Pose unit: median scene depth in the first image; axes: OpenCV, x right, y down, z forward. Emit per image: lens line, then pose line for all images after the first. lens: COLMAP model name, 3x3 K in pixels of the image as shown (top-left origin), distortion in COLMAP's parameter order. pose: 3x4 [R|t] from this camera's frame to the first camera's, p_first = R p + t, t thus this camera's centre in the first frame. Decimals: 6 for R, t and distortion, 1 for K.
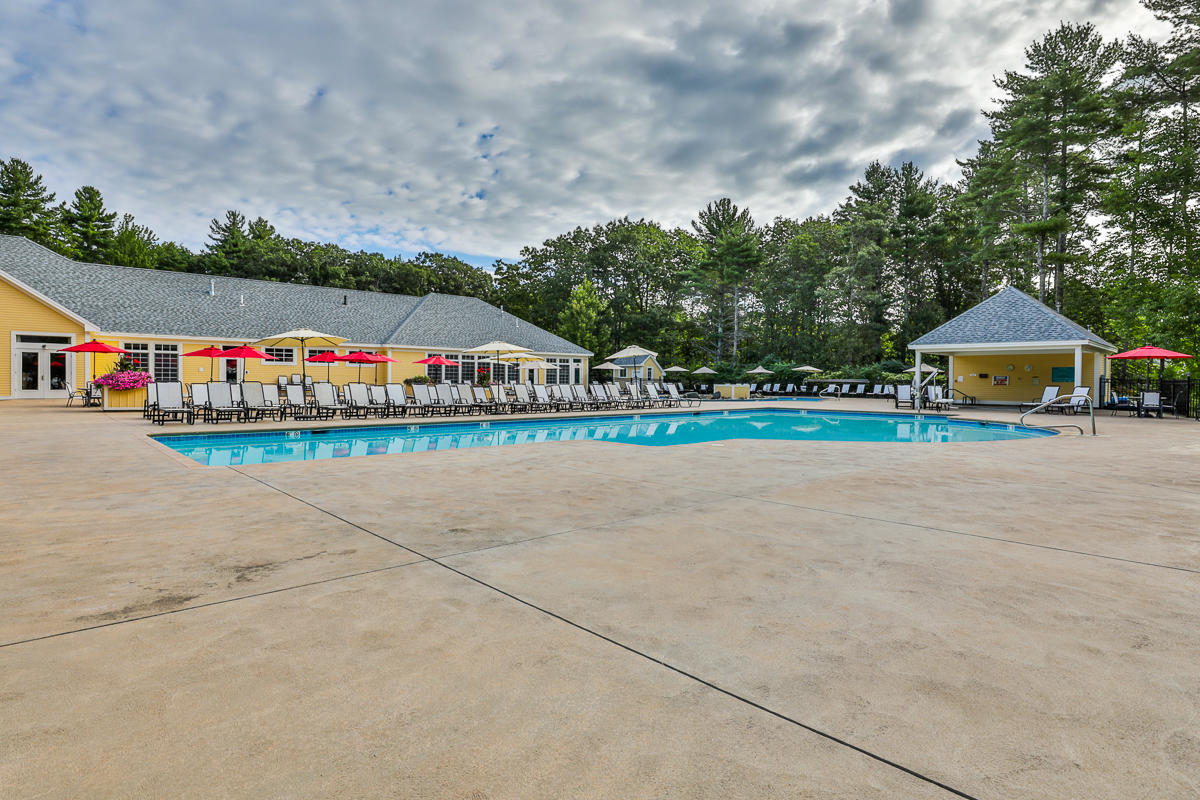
lens RADIAL K [[568.5, 0, 602.3], [0, 568.5, 397.8], [0, 0, 1]] dist [-0.022016, 0.000802]
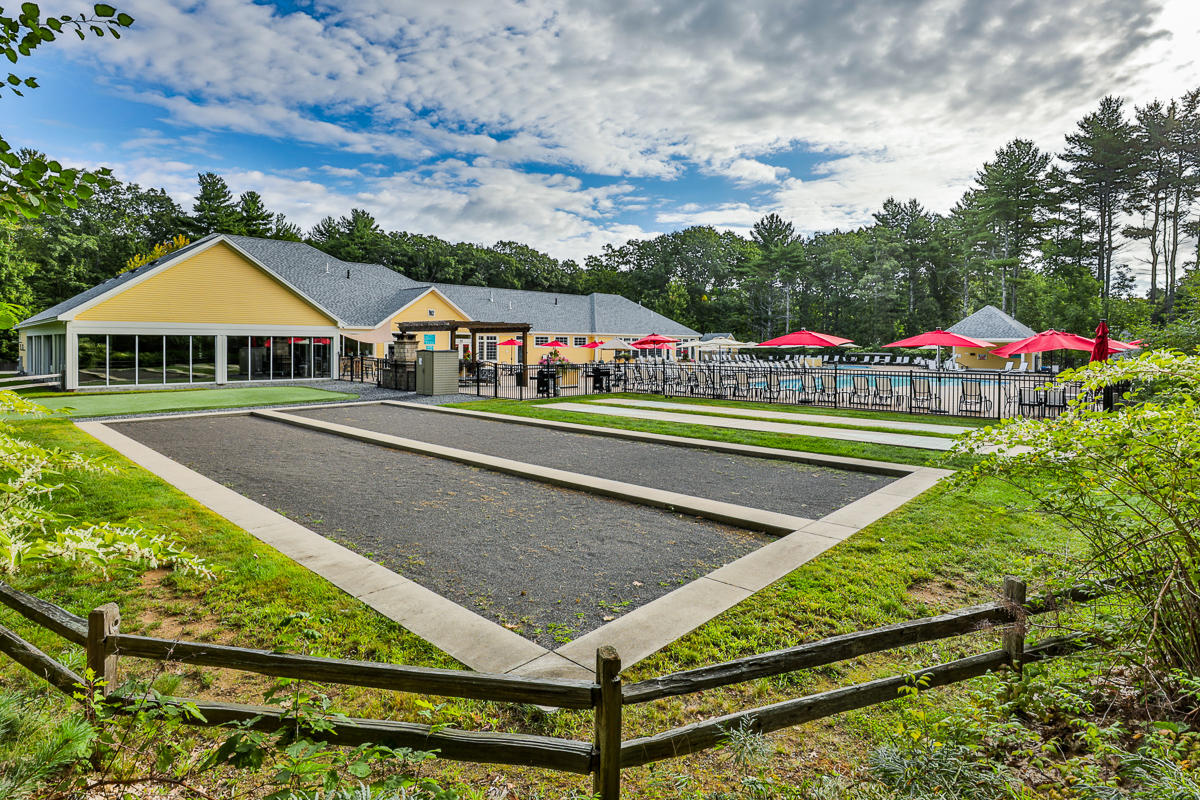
lens RADIAL K [[634.6, 0, 582.6], [0, 634.6, 350.6], [0, 0, 1]] dist [-0.003496, -0.000246]
pose [[0.997385, -0.003852, 0.072165, -0.396665], [0.004941, 0.999876, -0.014921, -0.016144], [-0.072099, 0.015238, 0.997281, -0.516226]]
